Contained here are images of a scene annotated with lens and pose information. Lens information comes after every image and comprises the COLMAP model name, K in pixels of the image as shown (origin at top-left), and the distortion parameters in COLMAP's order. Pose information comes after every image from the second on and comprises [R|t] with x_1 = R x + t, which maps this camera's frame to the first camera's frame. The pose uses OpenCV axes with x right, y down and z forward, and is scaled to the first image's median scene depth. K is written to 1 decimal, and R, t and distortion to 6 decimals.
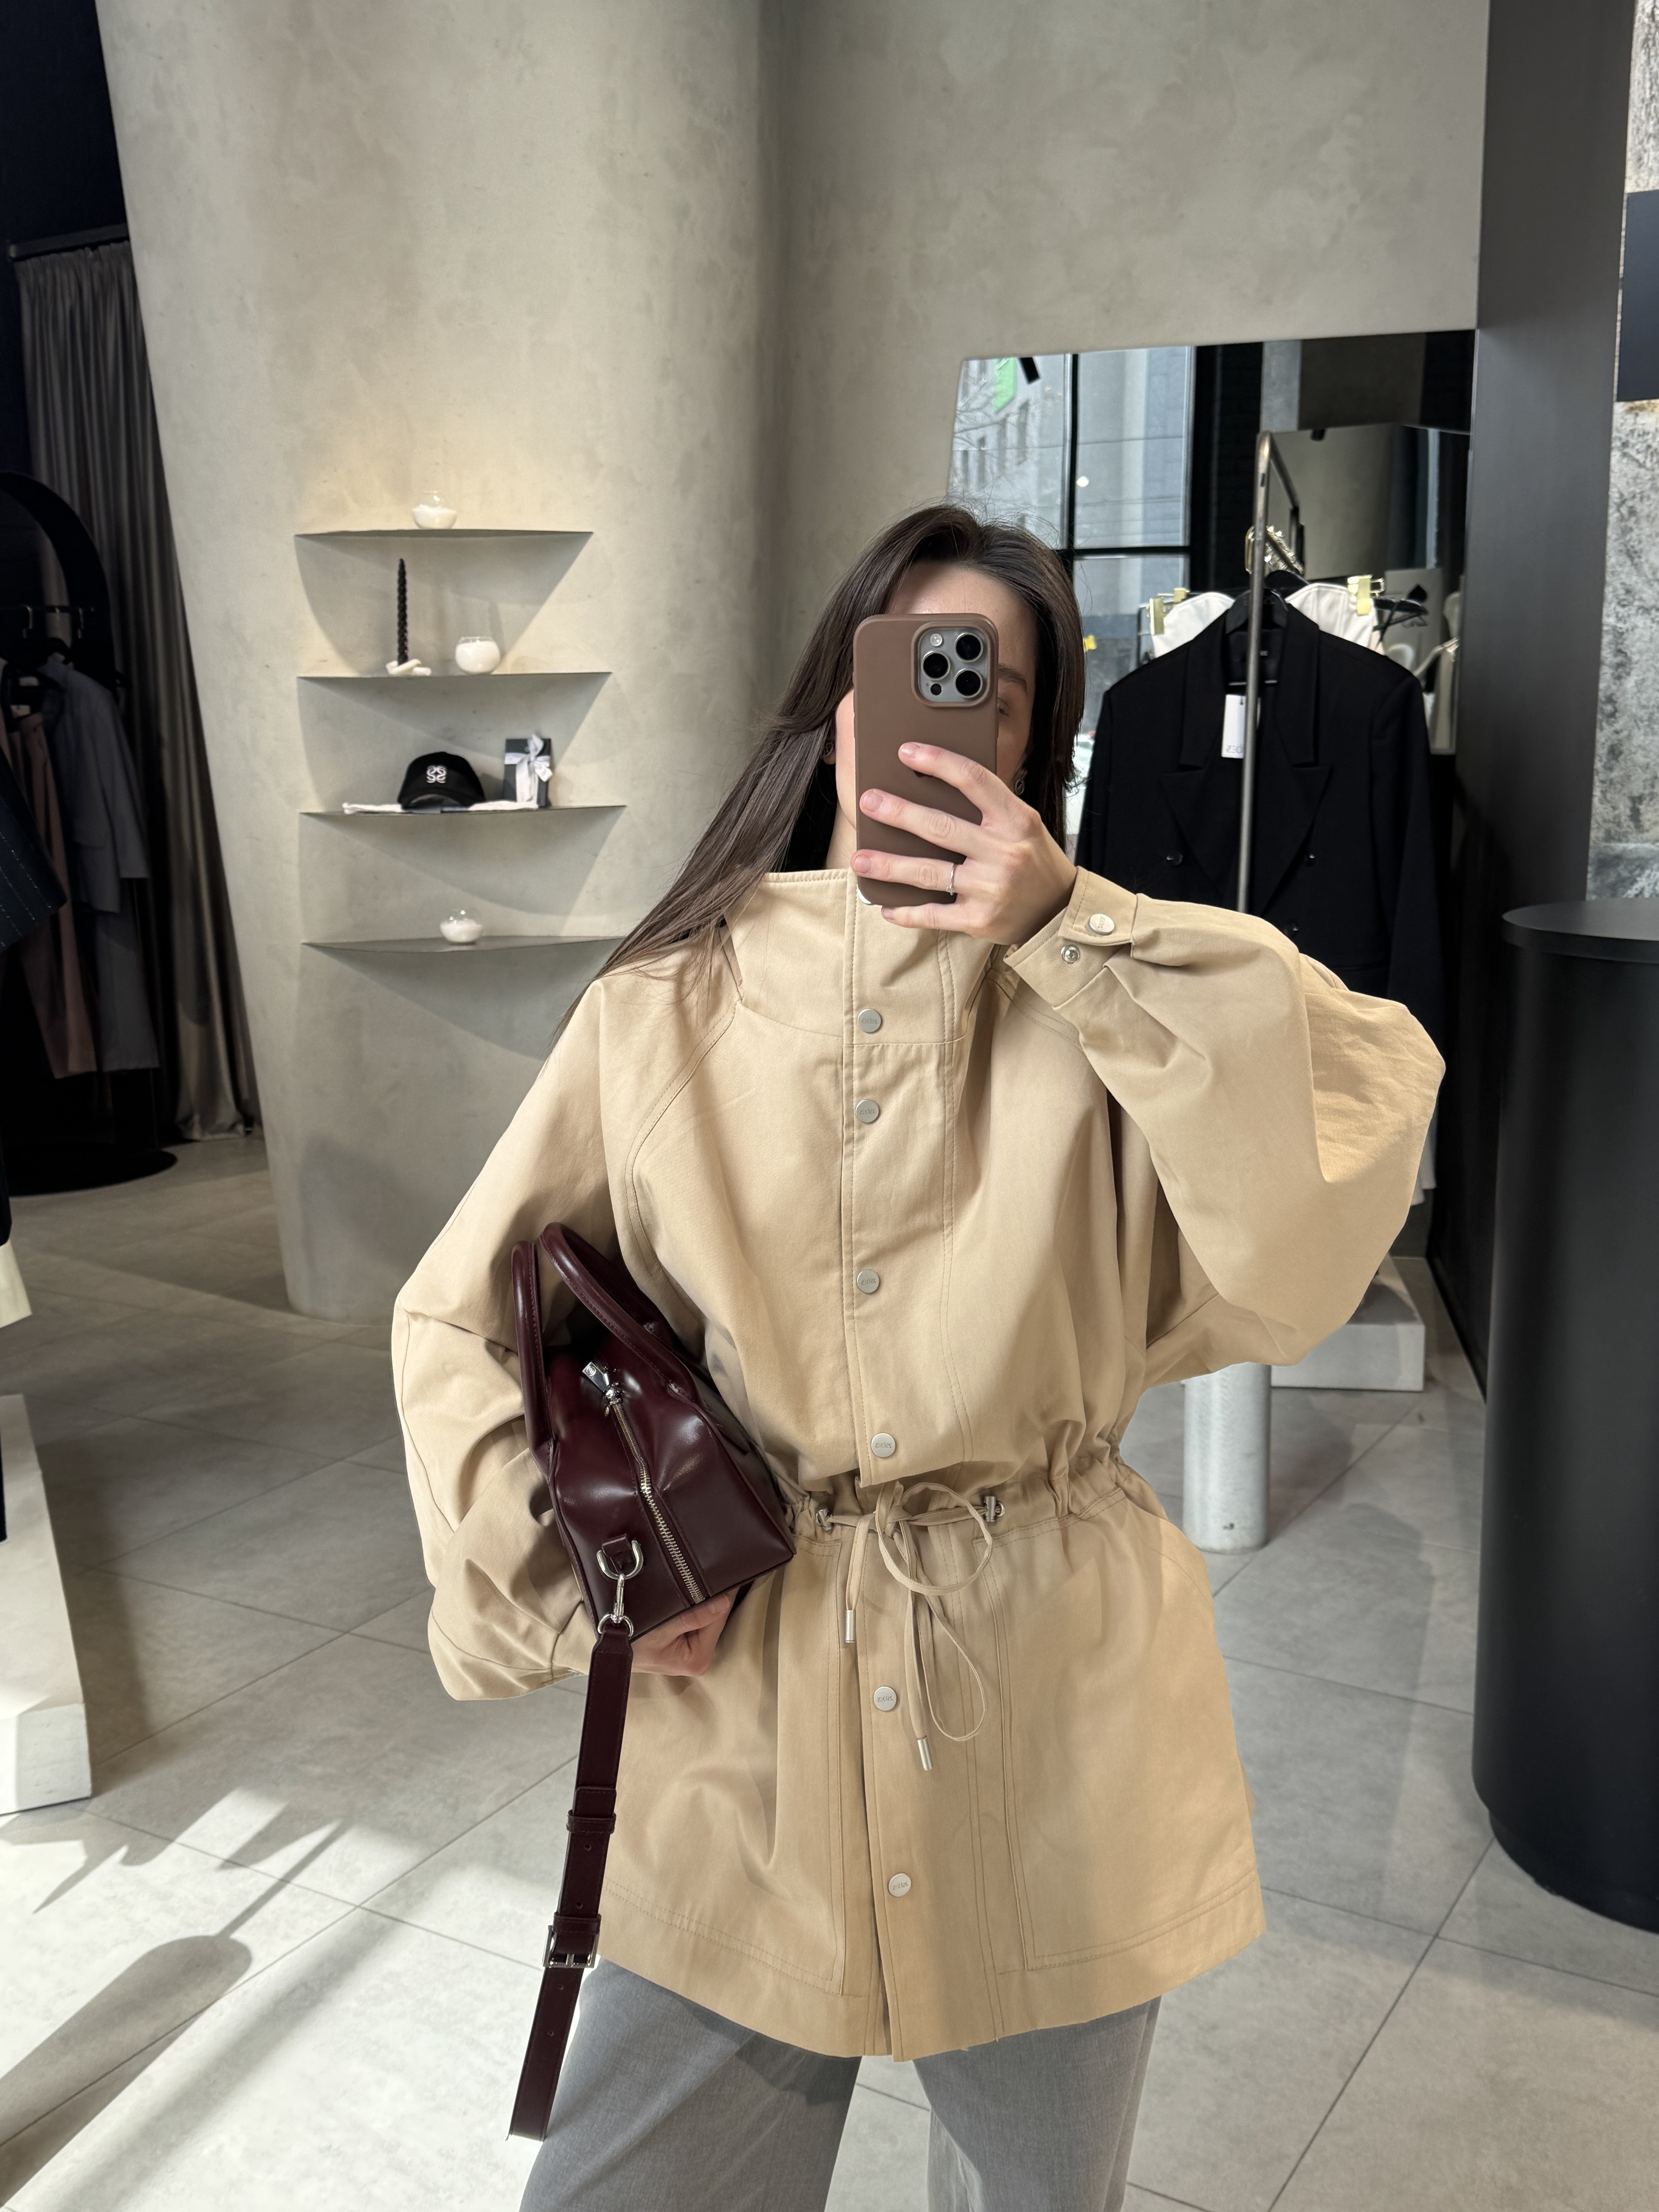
lens RADIAL K [[2248.9, 0, 884.2], [0, 2248.9, 995.8], [0, 0, 1]] dist [-0.001451, -0.226357]
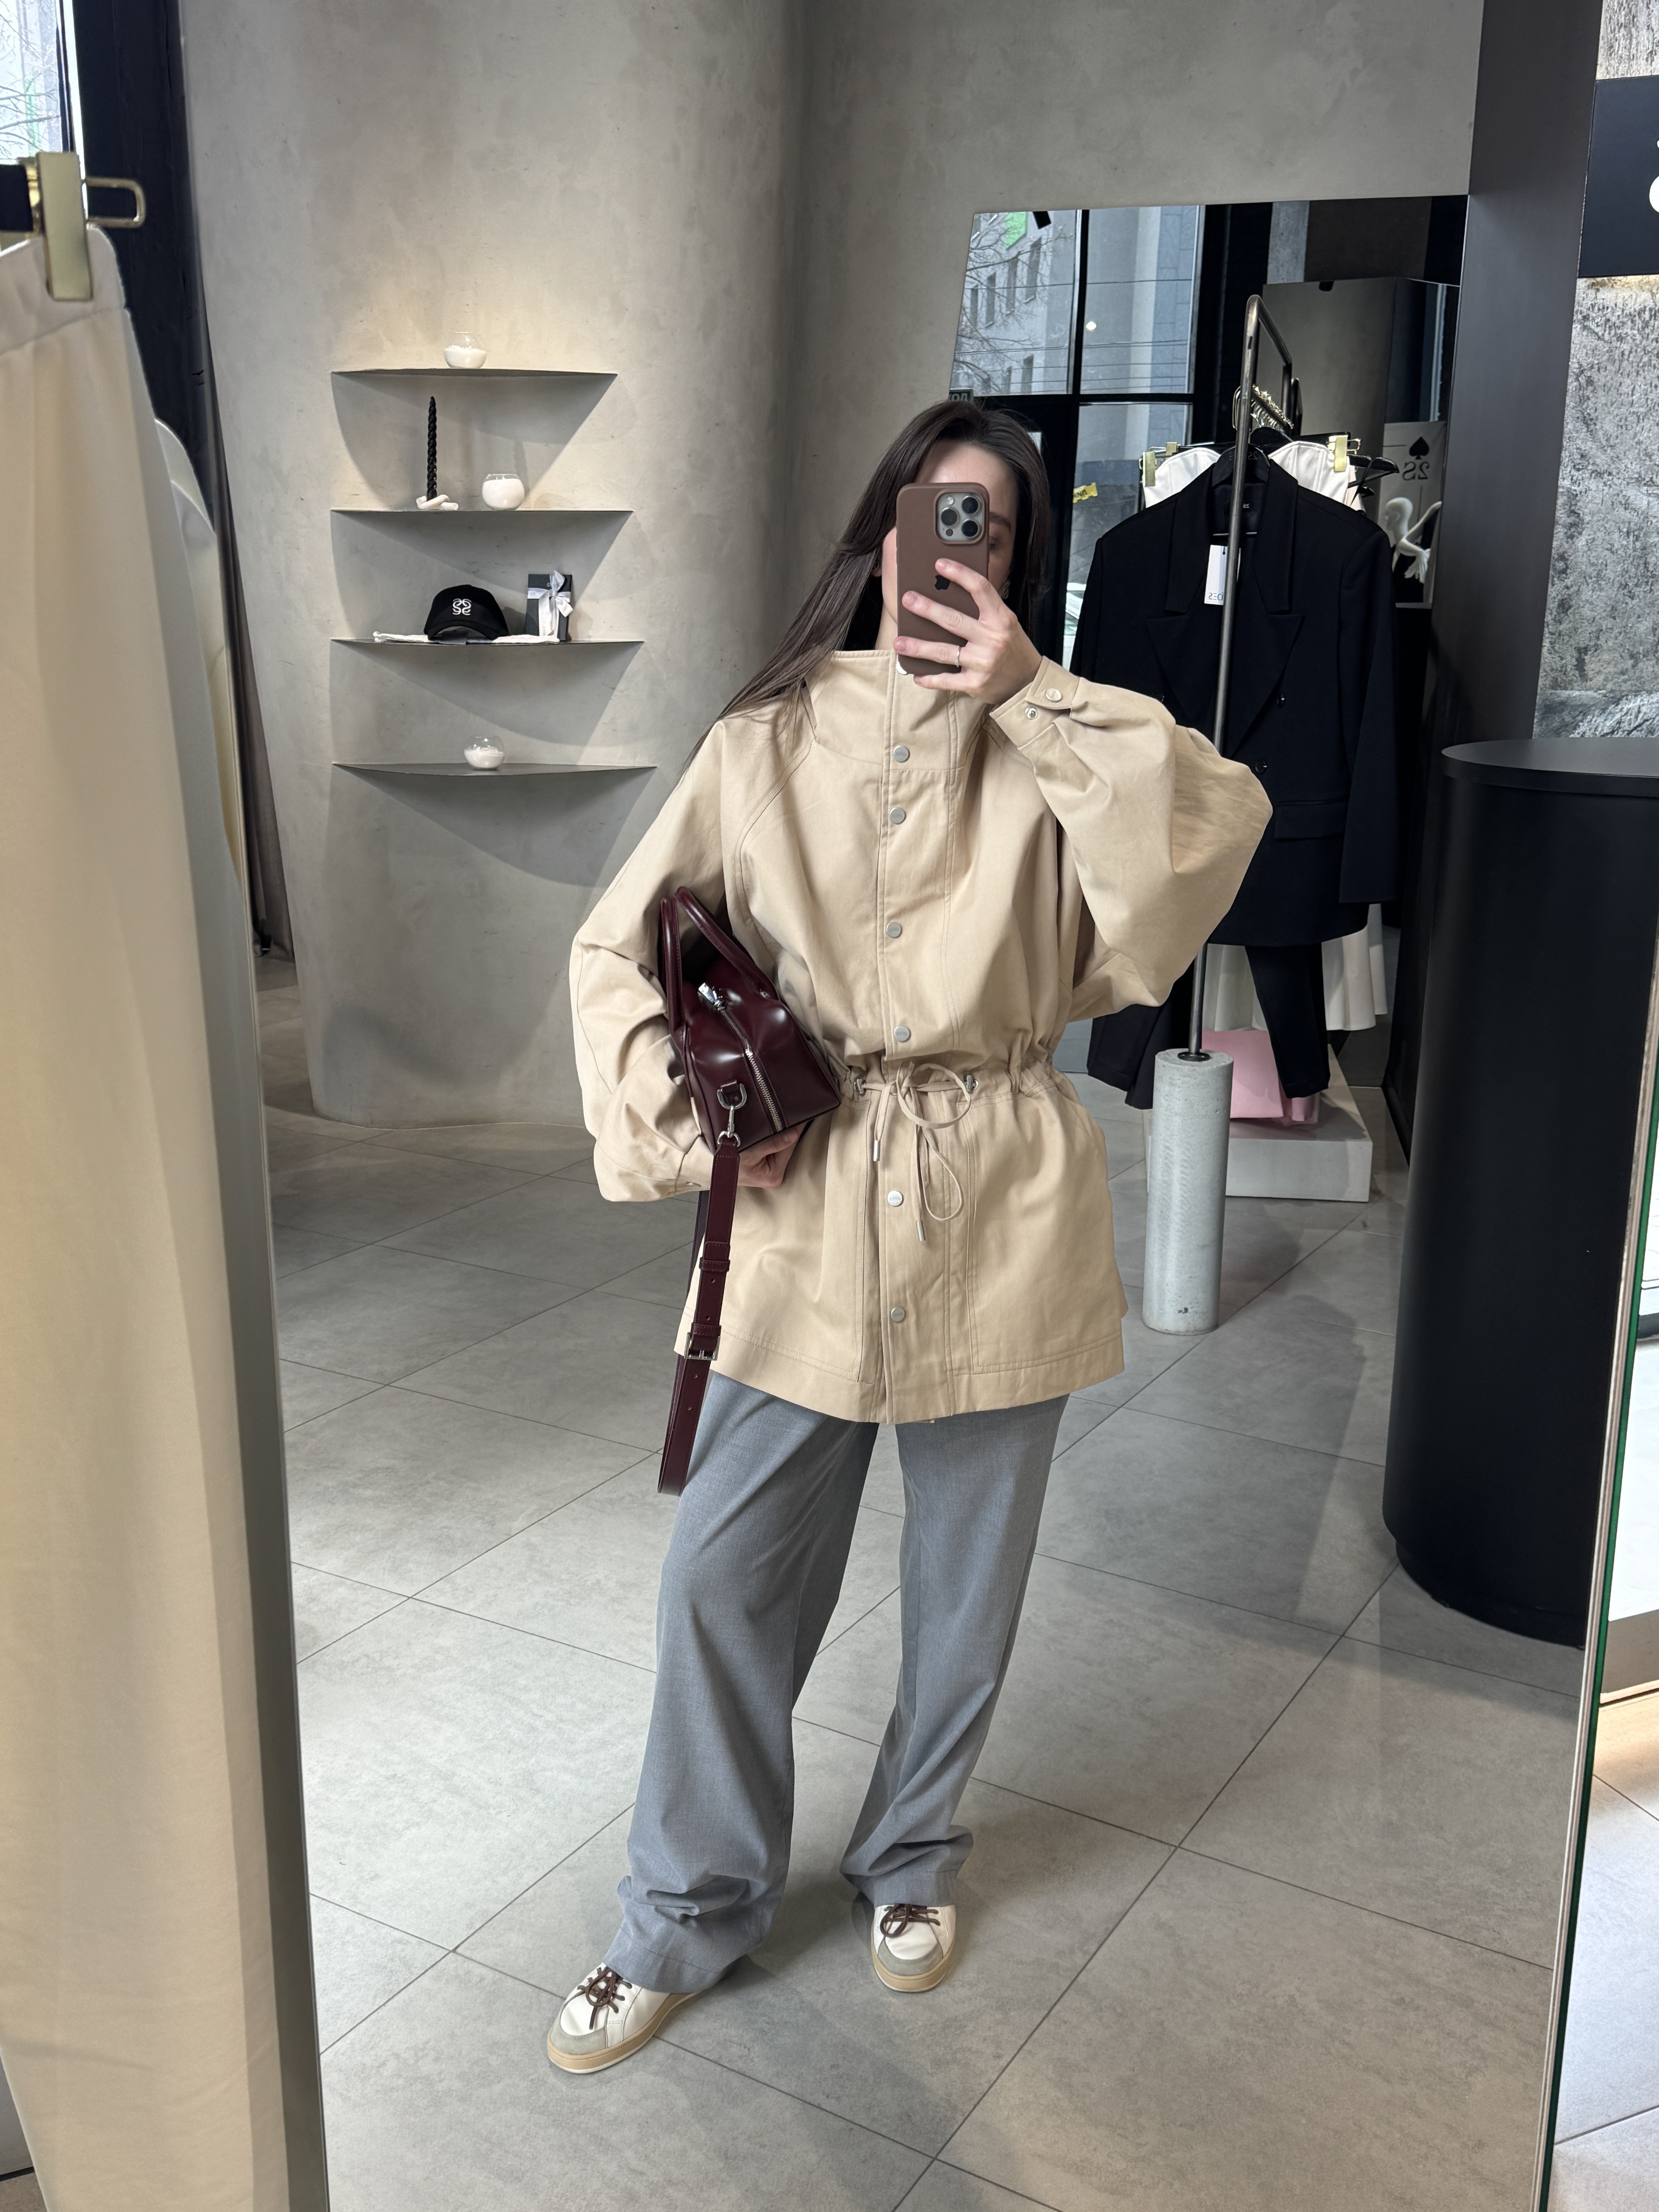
lens RADIAL K [[2240.3, 0, 829.5], [0, 2240.3, 1106.0], [0, 0, 1]] dist [0.048977, -0.308173]
pose [[0.999514, 0.025709, -0.017654, -0.004672], [-0.023542, 0.993251, 0.113570, 0.016716], [0.020455, -0.113099, 0.993373, -0.112255]]
